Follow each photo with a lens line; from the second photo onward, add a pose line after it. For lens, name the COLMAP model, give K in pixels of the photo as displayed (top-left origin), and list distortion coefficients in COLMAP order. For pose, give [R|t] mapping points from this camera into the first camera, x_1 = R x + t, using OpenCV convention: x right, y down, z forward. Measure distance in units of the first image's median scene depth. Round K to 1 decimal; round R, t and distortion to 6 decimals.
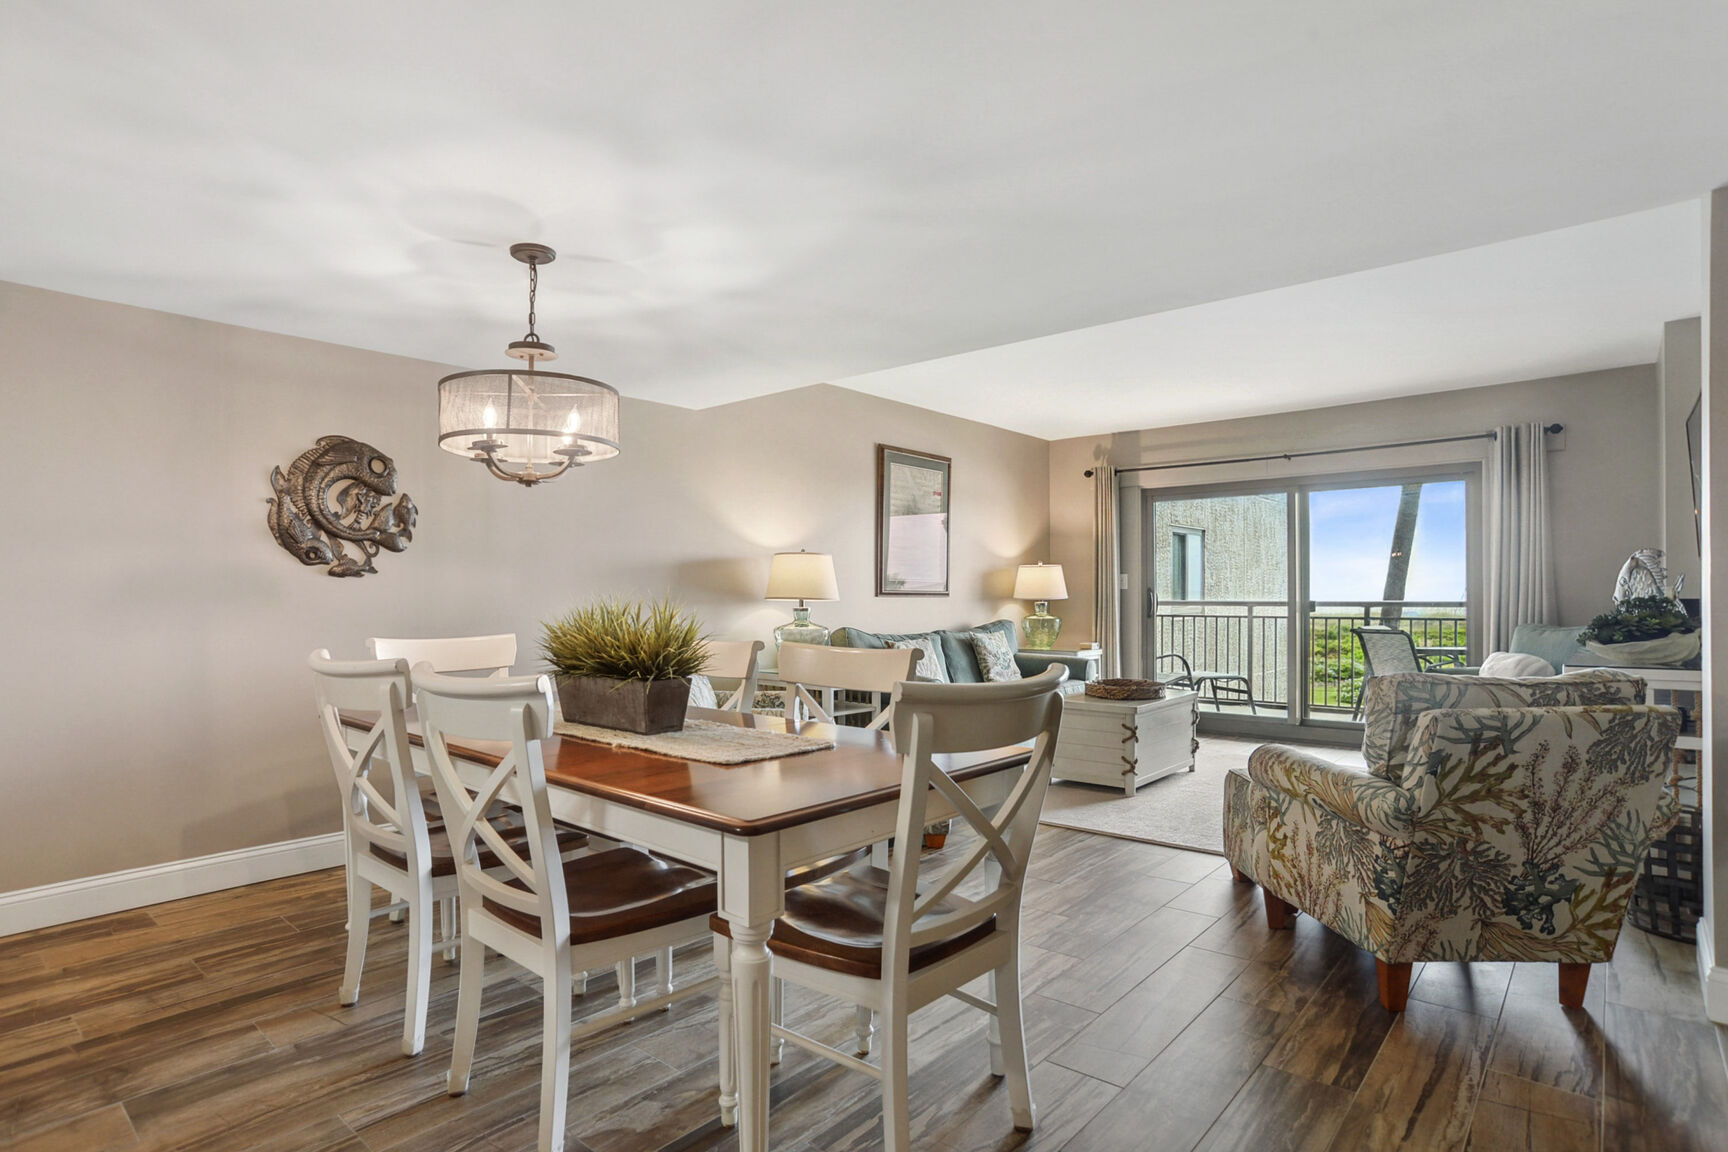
lens RADIAL K [[904.6, 0, 853.1], [0, 904.6, 592.8], [0, 0, 1]] dist [-0.063591, 0.026666]
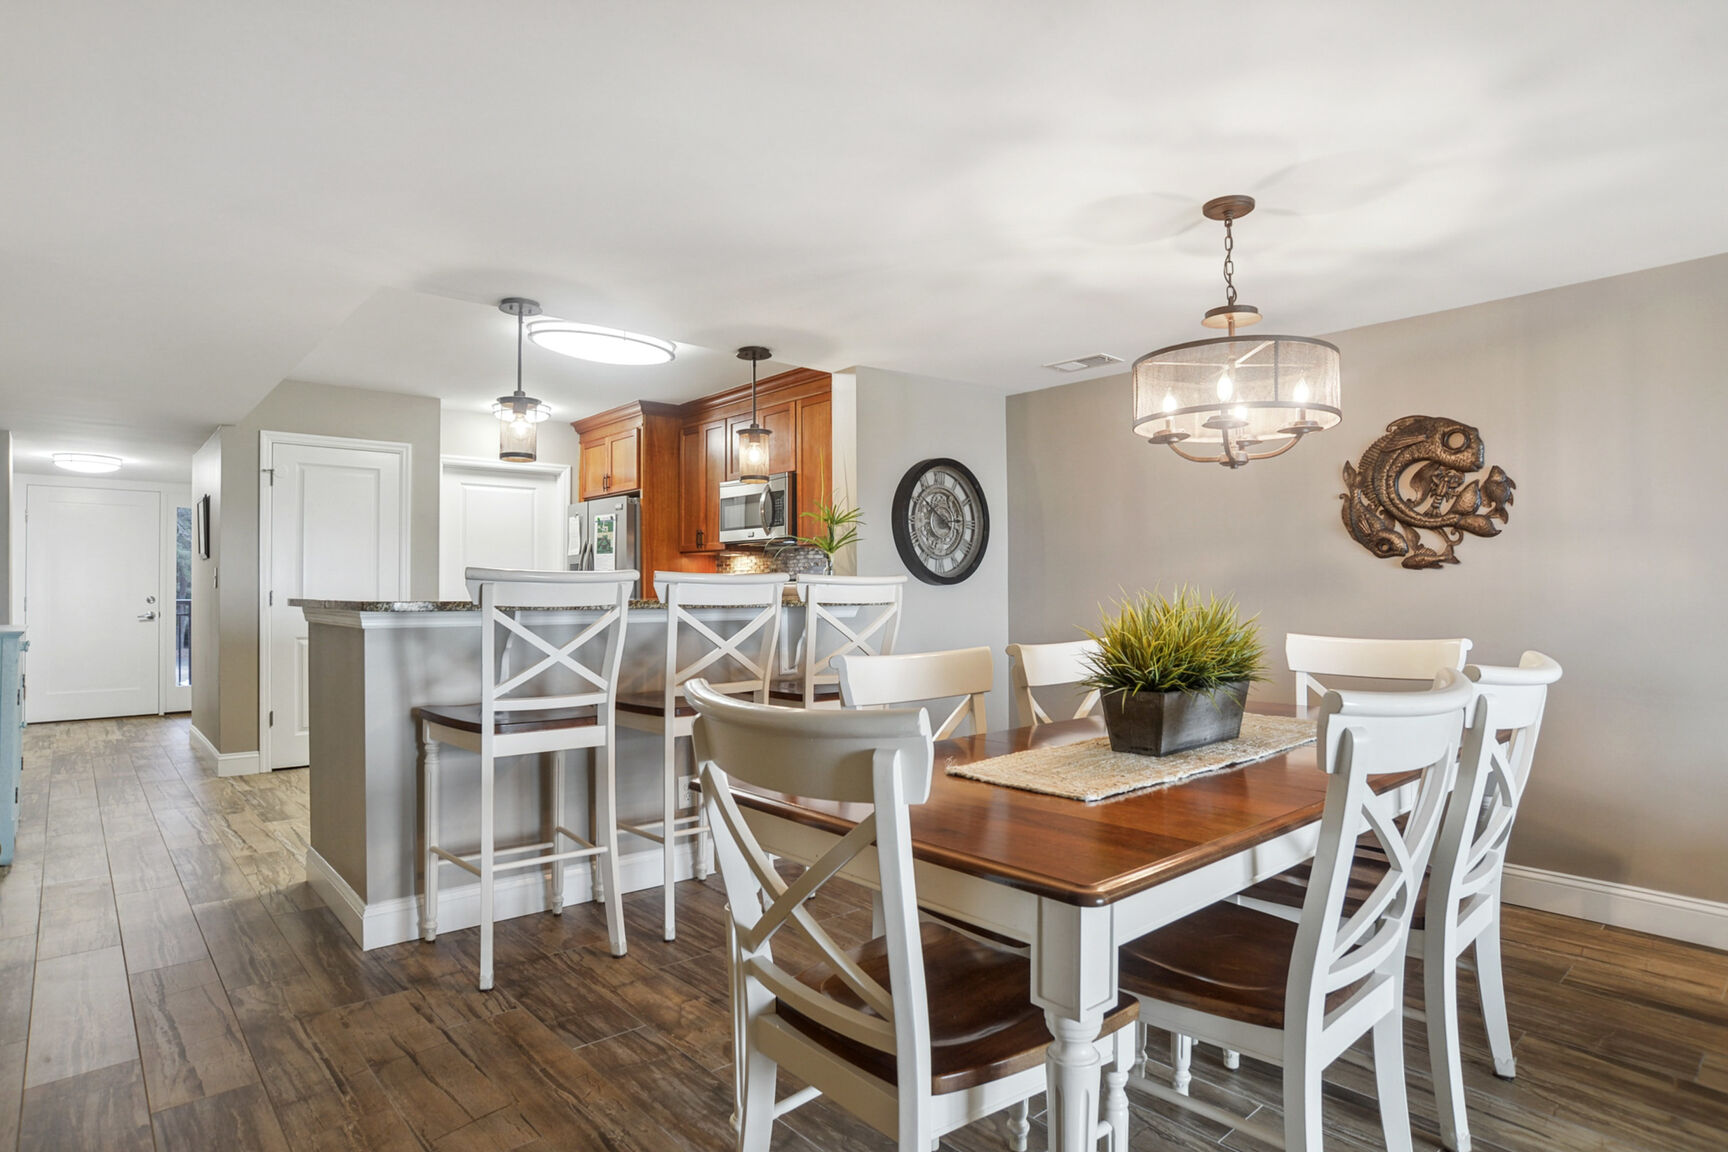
lens RADIAL K [[926.4, 0, 836.6], [0, 926.4, 579.9], [0, 0, 1]] dist [-0.073029, 0.049435]
pose [[-0.146039, -0.011598, -0.989211, 0.258865], [0.005408, 0.999907, -0.012522, 0.001077], [0.989264, -0.007178, -0.145962, 0.322786]]
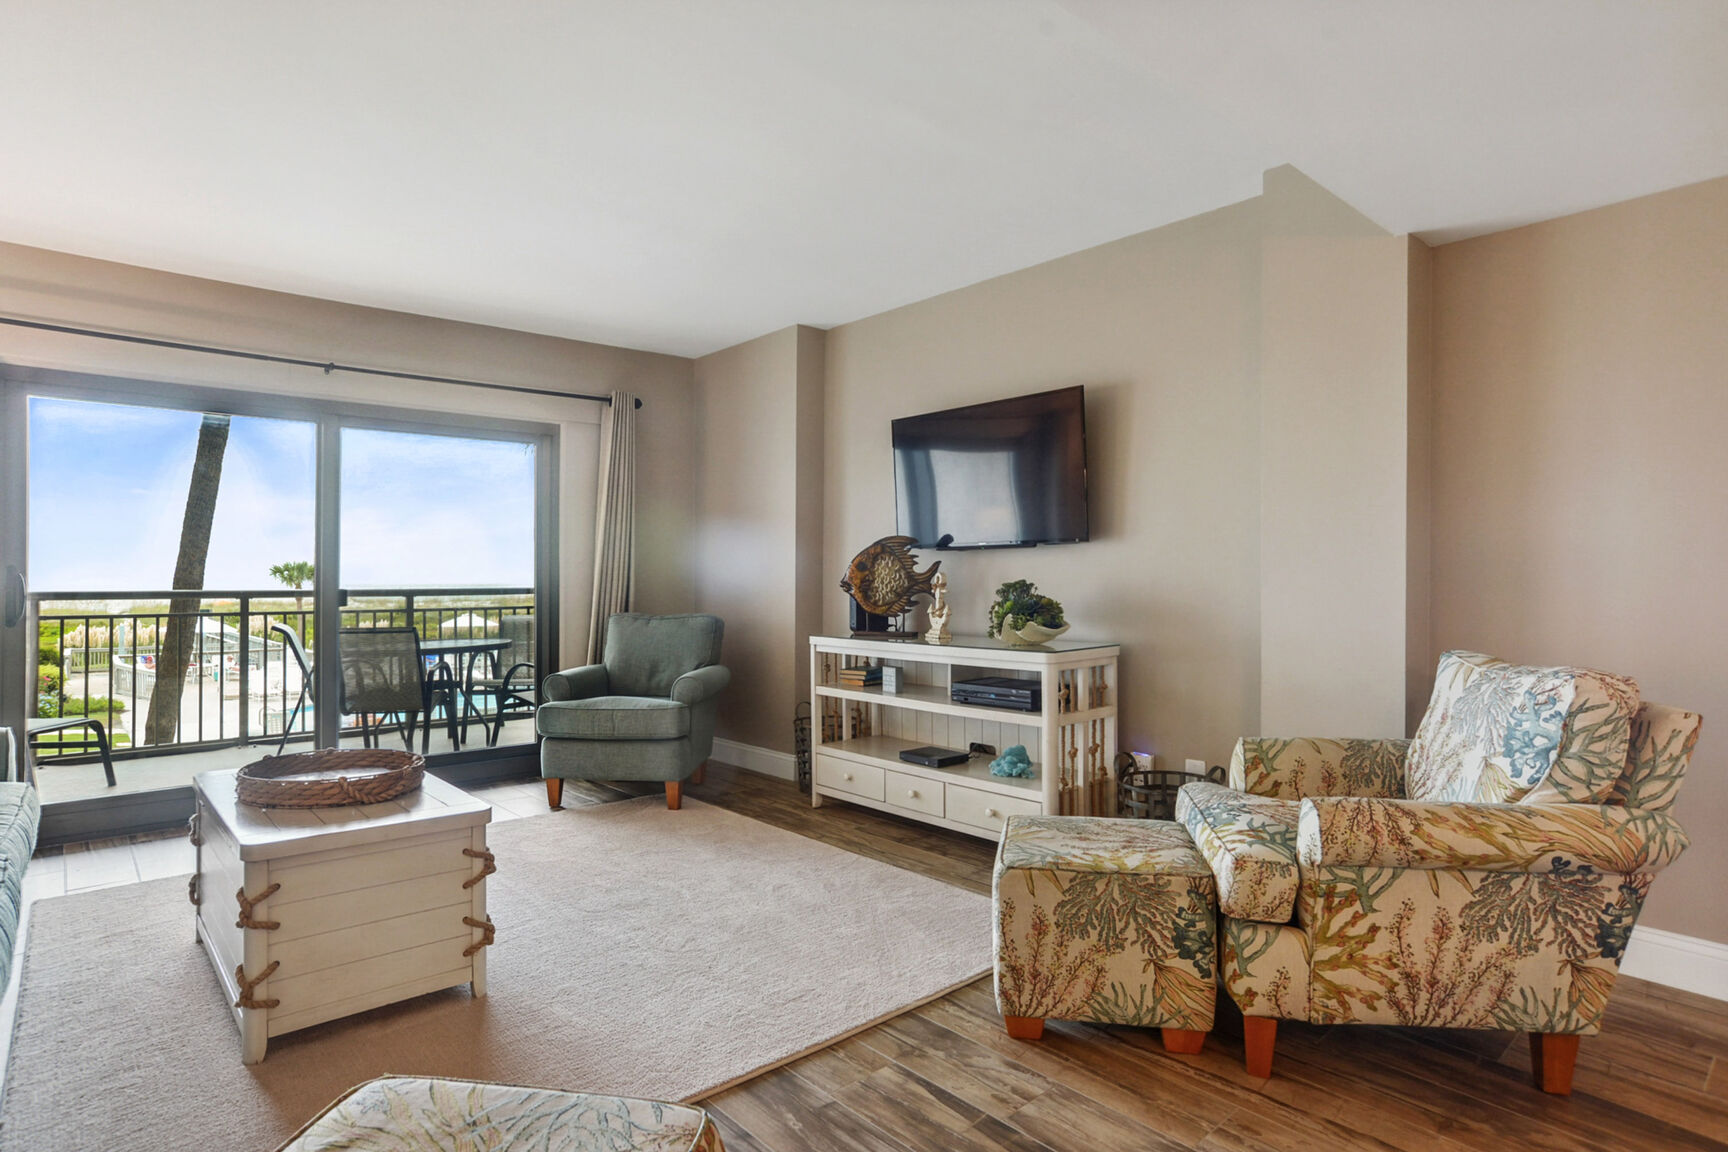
lens RADIAL K [[902.4, 0, 843.4], [0, 902.4, 572.3], [0, 0, 1]] dist [-0.058847, 0.059269]
pose [[0.142640, 0.012007, 0.989702, -0.111194], [-0.001114, 0.999928, -0.011971, 0.004402], [-0.989774, 0.000605, 0.142643, 0.583574]]
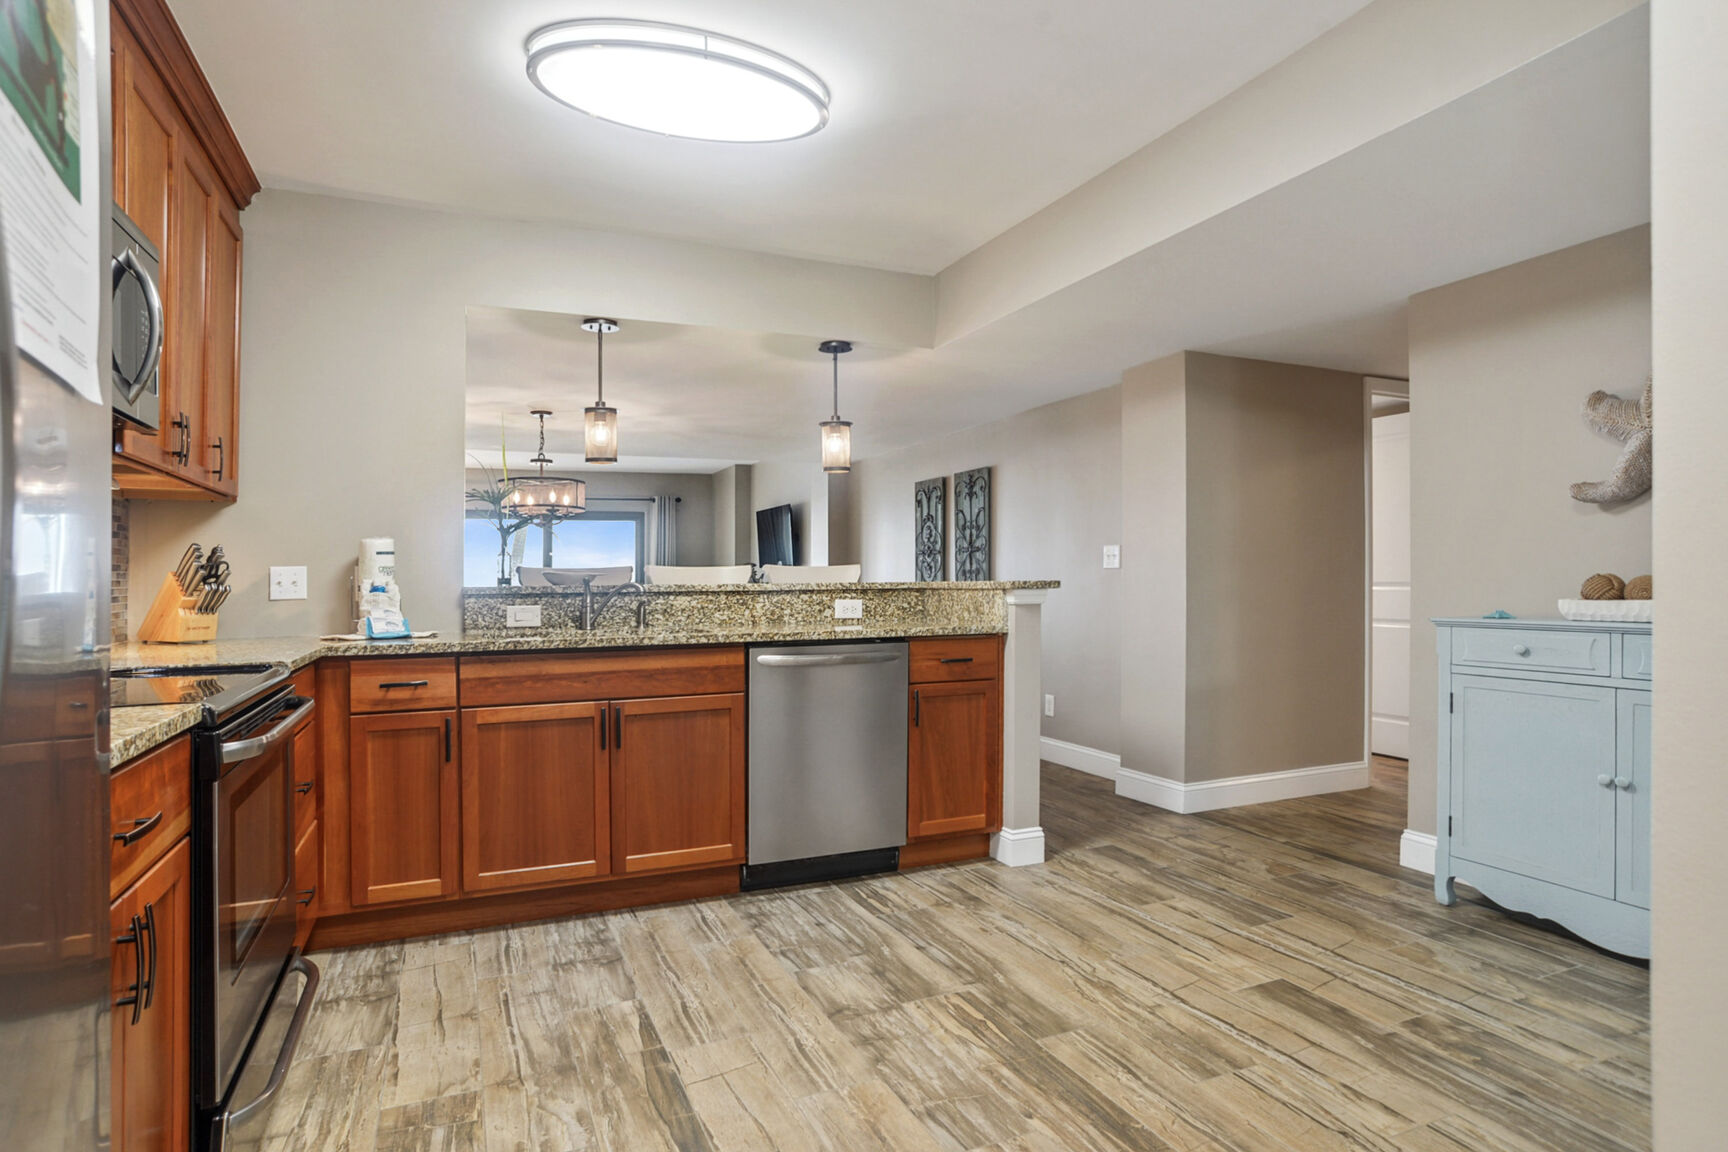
lens RADIAL K [[933.0, 0, 864.1], [0, 933.0, 584.3], [0, 0, 1]] dist [-0.063427, 0.049168]
pose [[0.423929, -0.004878, 0.905682, -0.857599], [0.004329, 0.999985, 0.003360, 0.002505], [-0.905685, 0.002497, 0.423944, -0.247506]]
